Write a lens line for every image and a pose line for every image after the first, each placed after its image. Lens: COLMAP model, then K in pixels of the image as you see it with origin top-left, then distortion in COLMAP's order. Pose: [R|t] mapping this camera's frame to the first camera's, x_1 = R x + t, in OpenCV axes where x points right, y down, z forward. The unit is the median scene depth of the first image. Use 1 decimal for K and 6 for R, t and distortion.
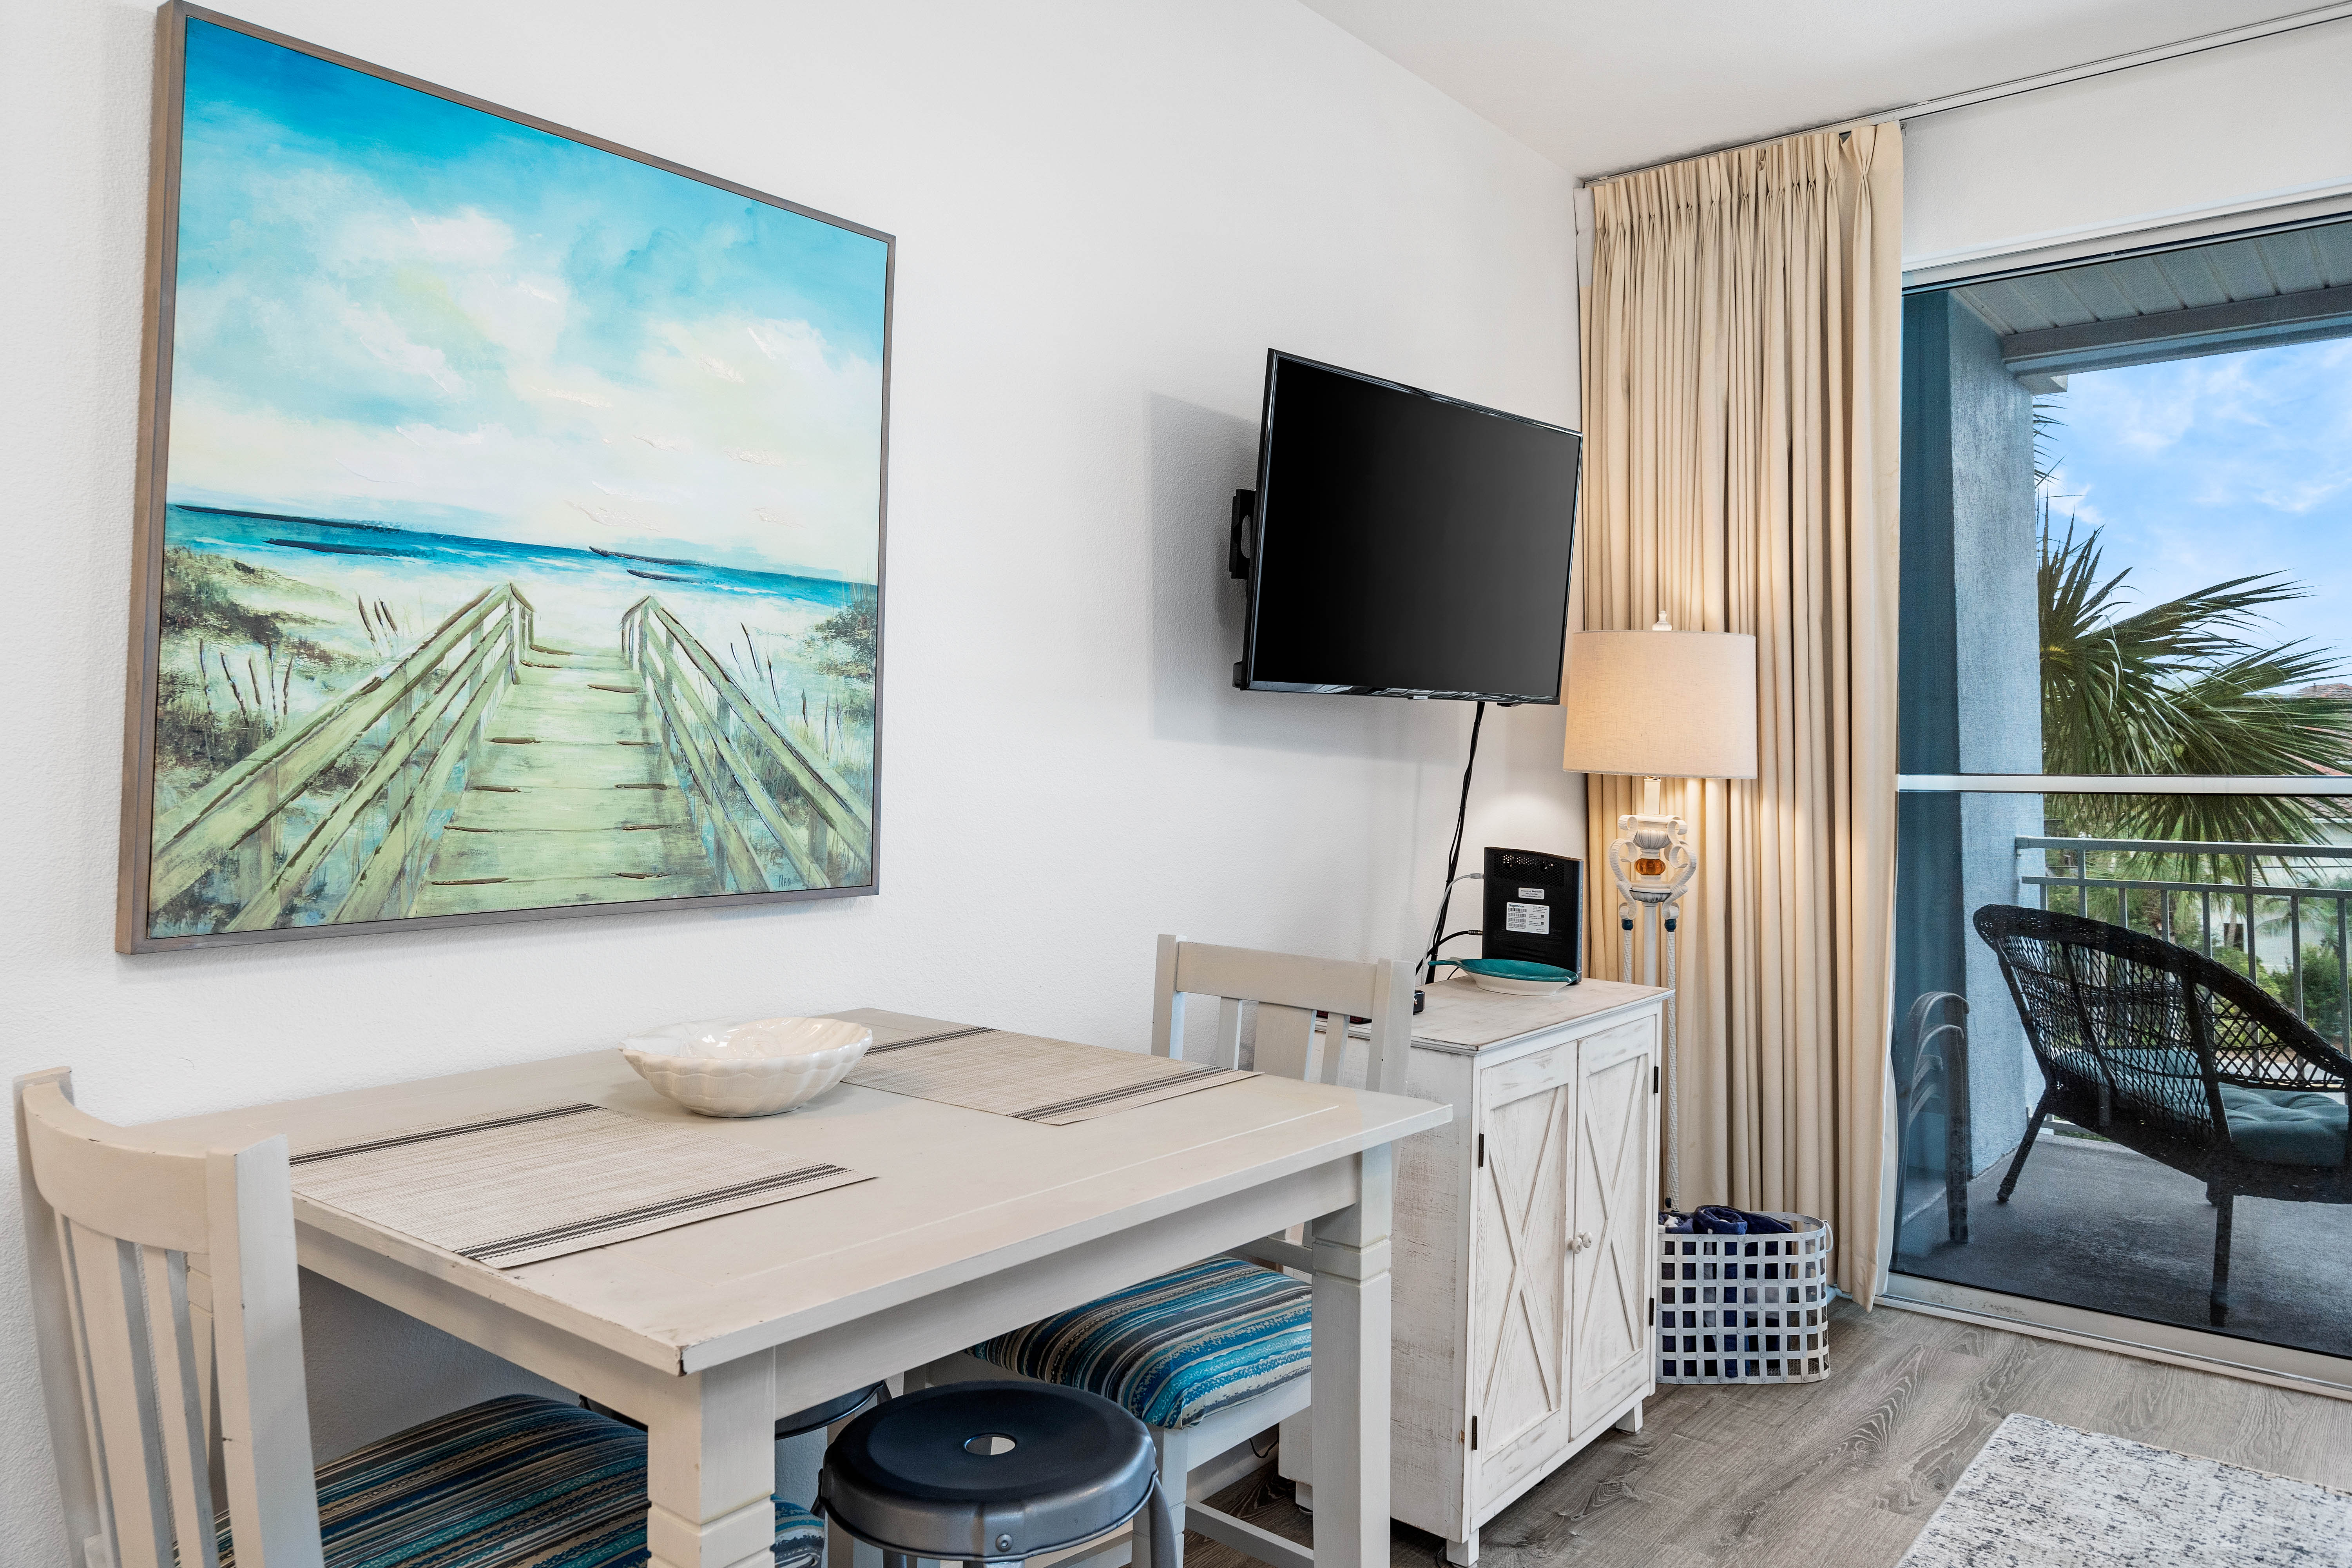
lens RADIAL K [[1637.7, 0, 1175.1], [0, 1637.7, 674.1], [0, 0, 1]] dist [-0.000239, 0.001537]
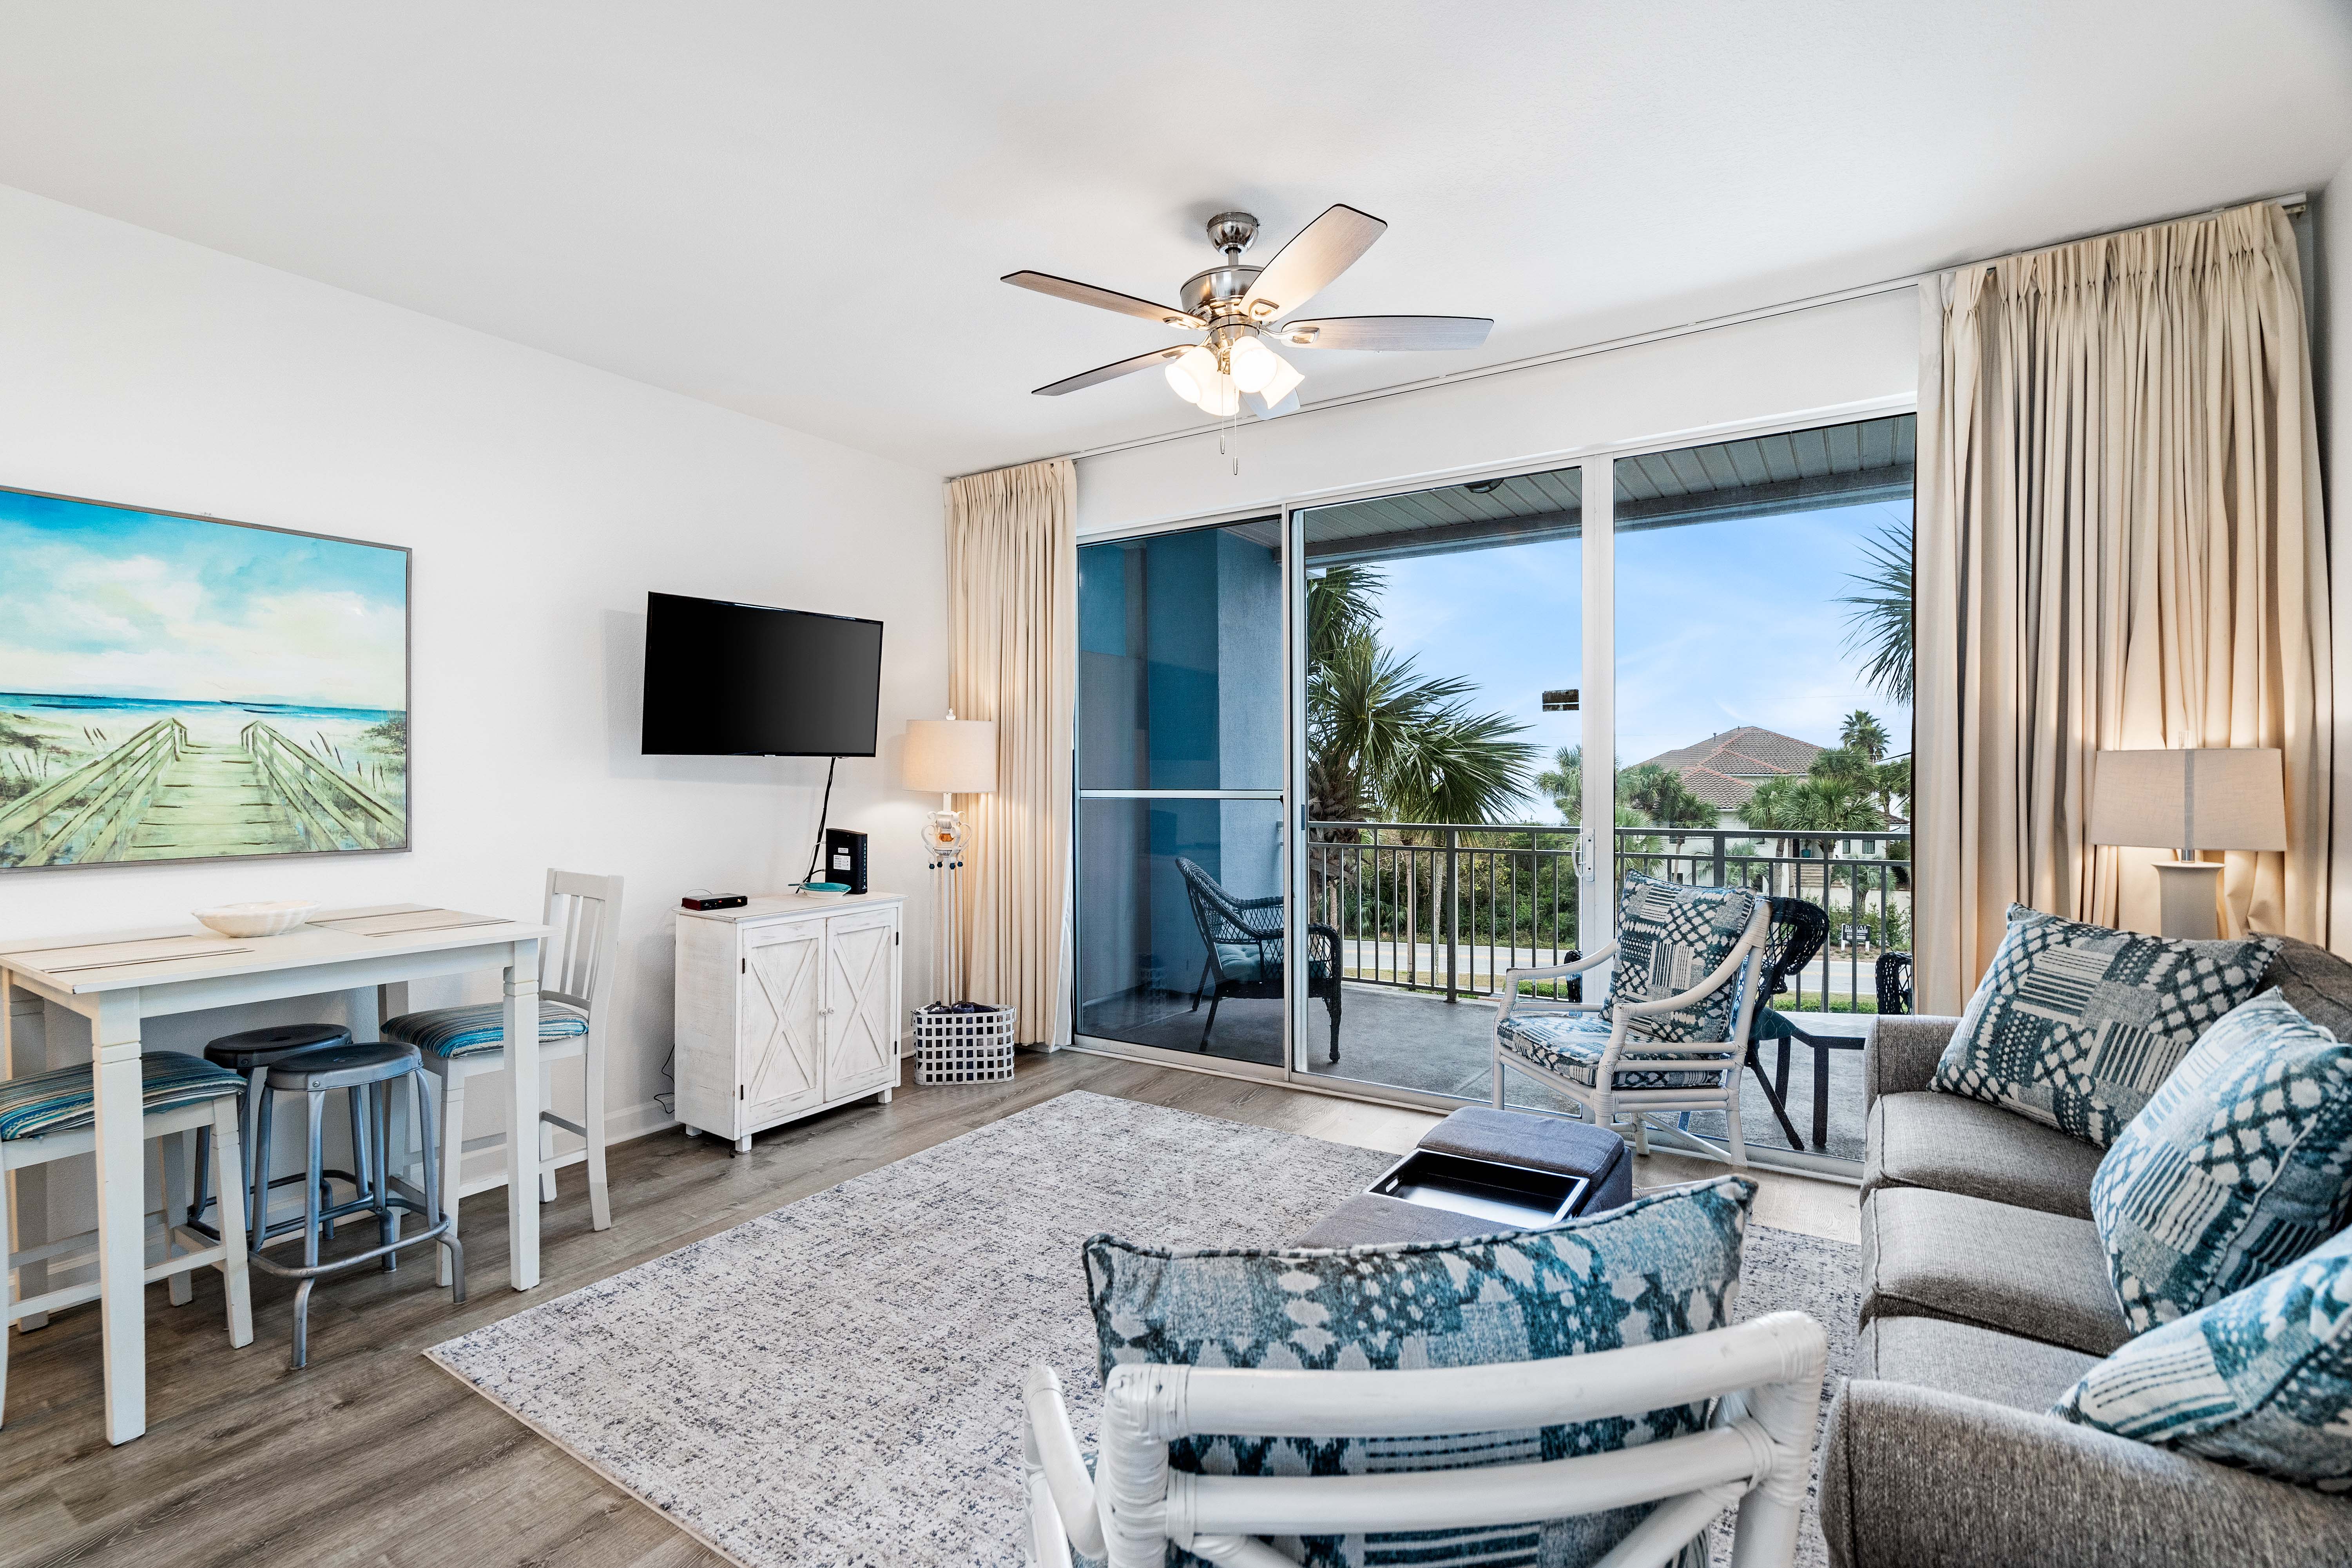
lens RADIAL K [[1087.6, 0, 1167.3], [0, 1087.6, 780.0], [0, 0, 1]] dist [-0.003468, -0.000164]
pose [[0.994556, -0.007007, 0.103972, 0.707620], [0.001108, 0.998391, 0.056692, -0.045244], [-0.104202, -0.056268, 0.992963, -0.571219]]
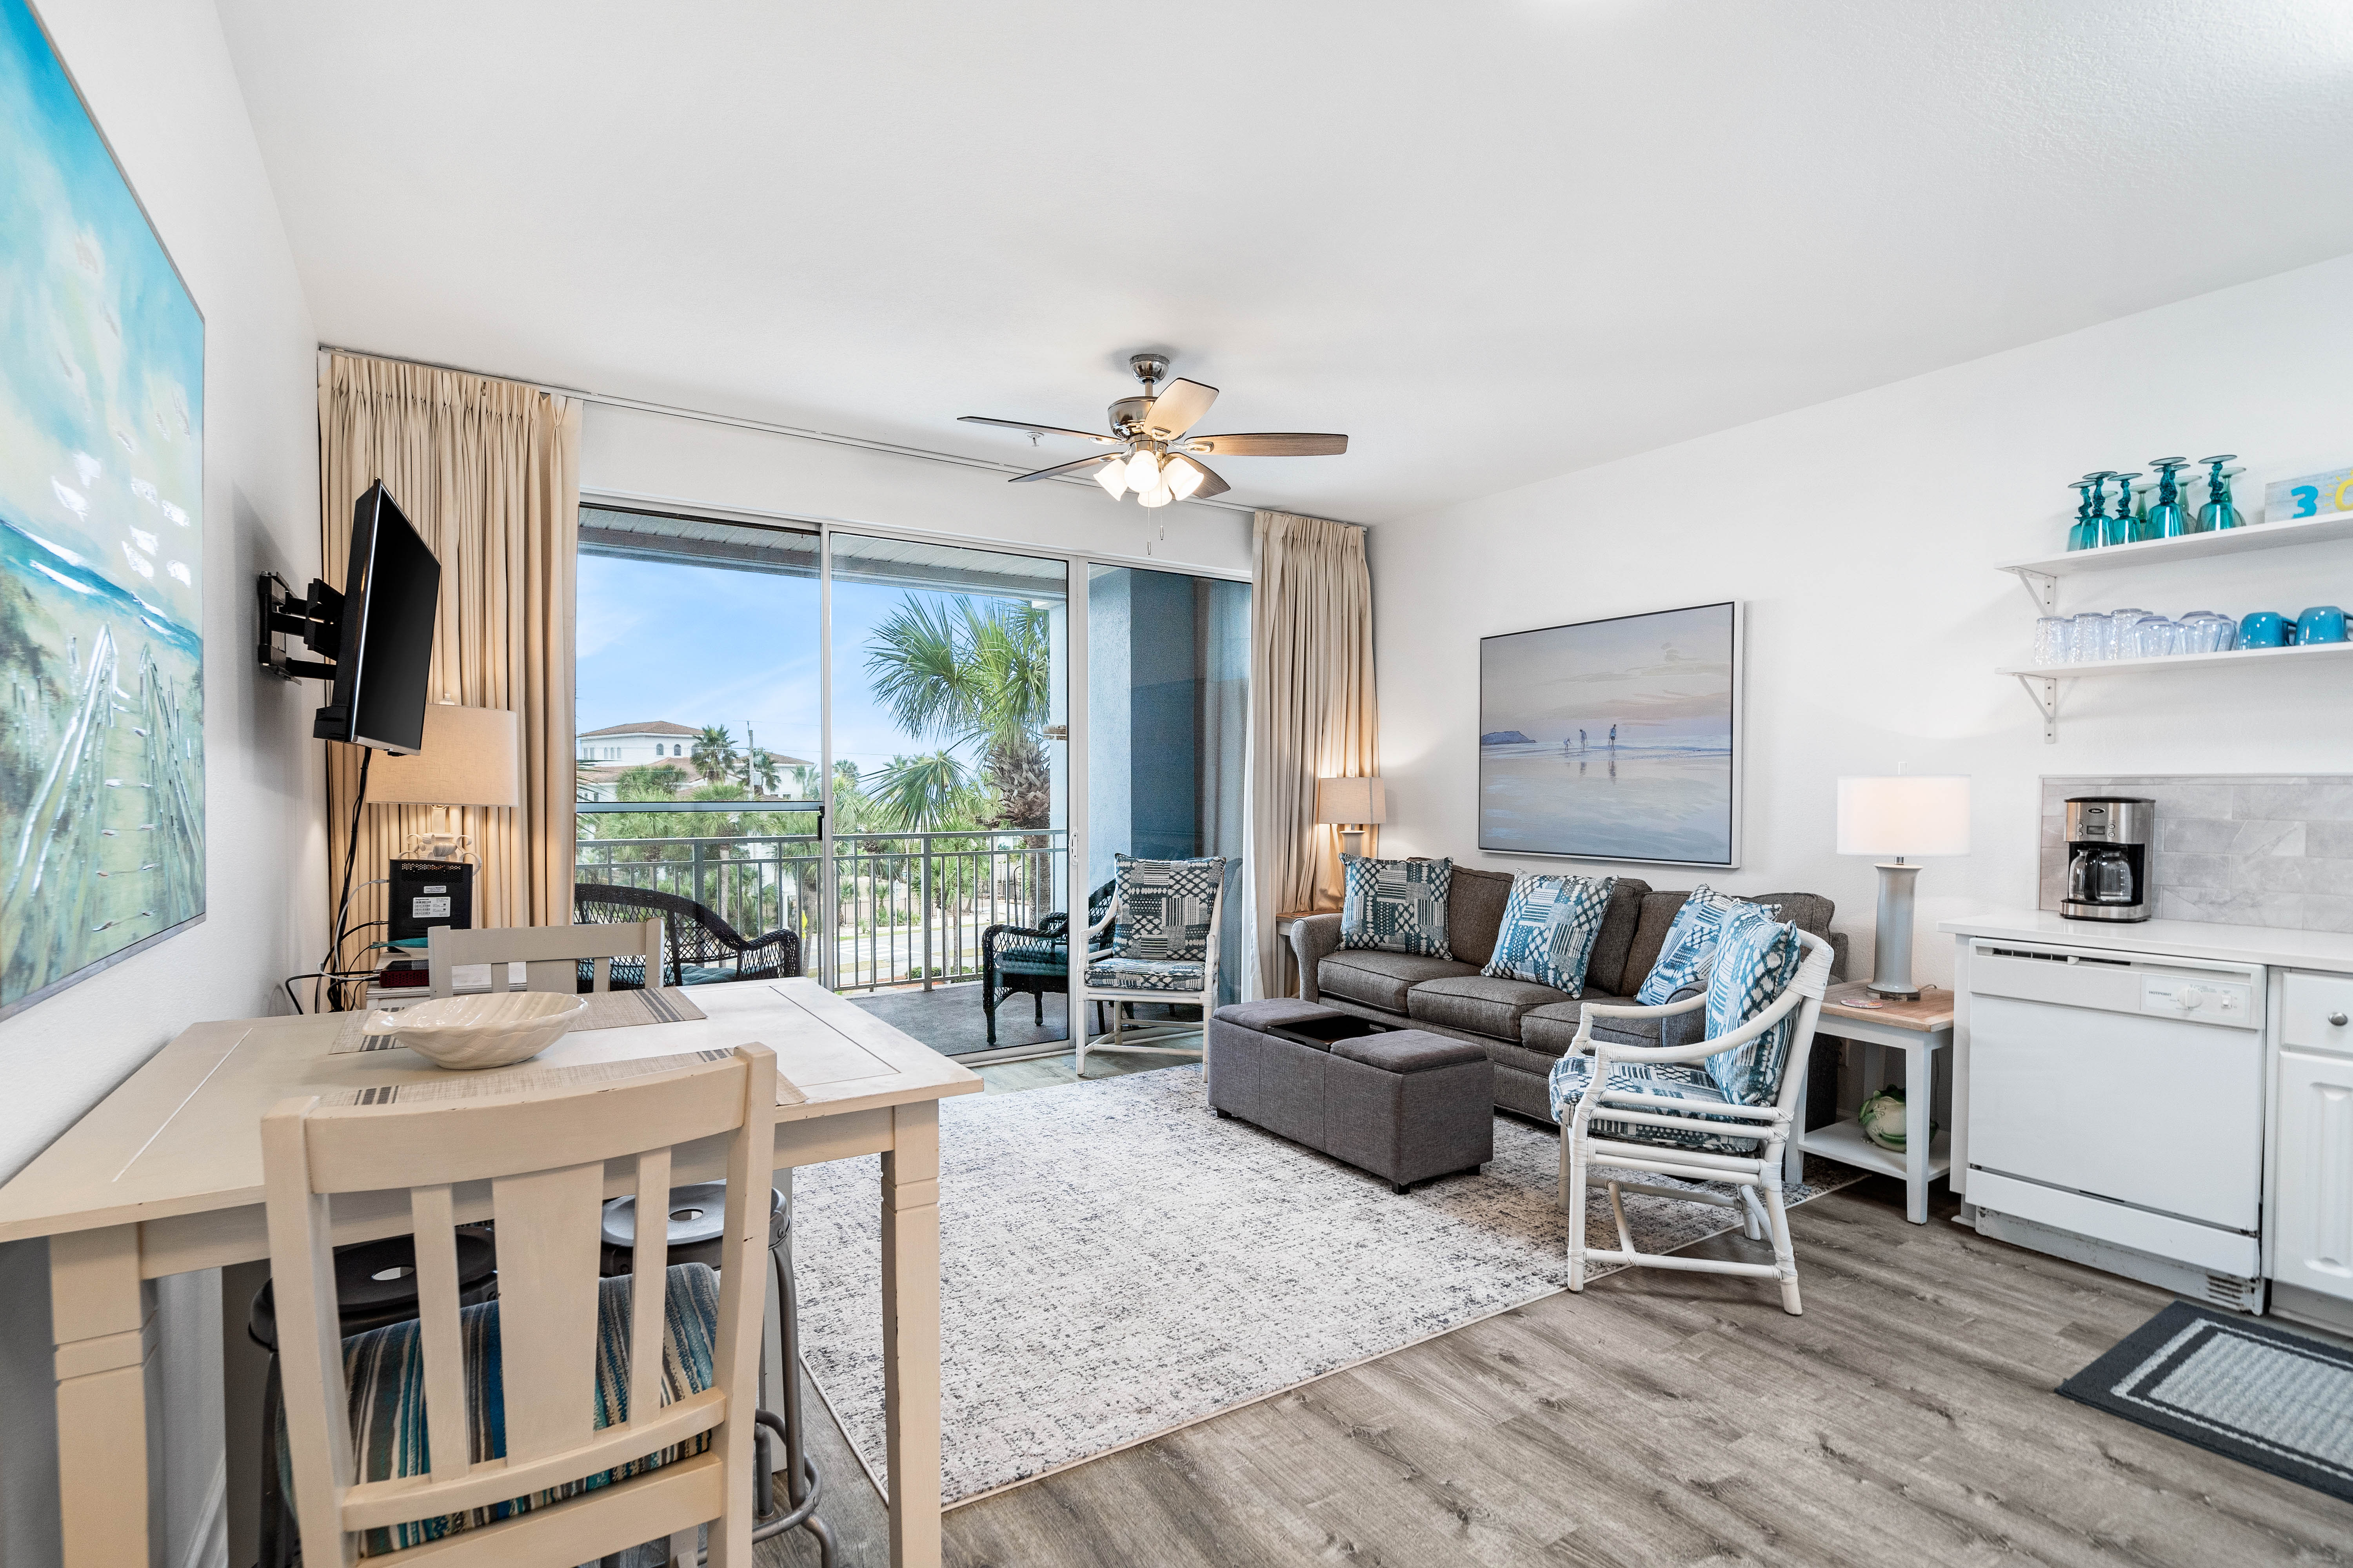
lens RADIAL K [[1102.1, 0, 1157.6], [0, 1102.1, 812.1], [0, 0, 1]] dist [-0.003257, 0.000183]
pose [[0.312704, -0.018840, 0.949664, -0.722288], [-0.049665, 0.998111, 0.036155, 0.001857], [-0.948551, -0.058470, 0.311178, 0.167863]]
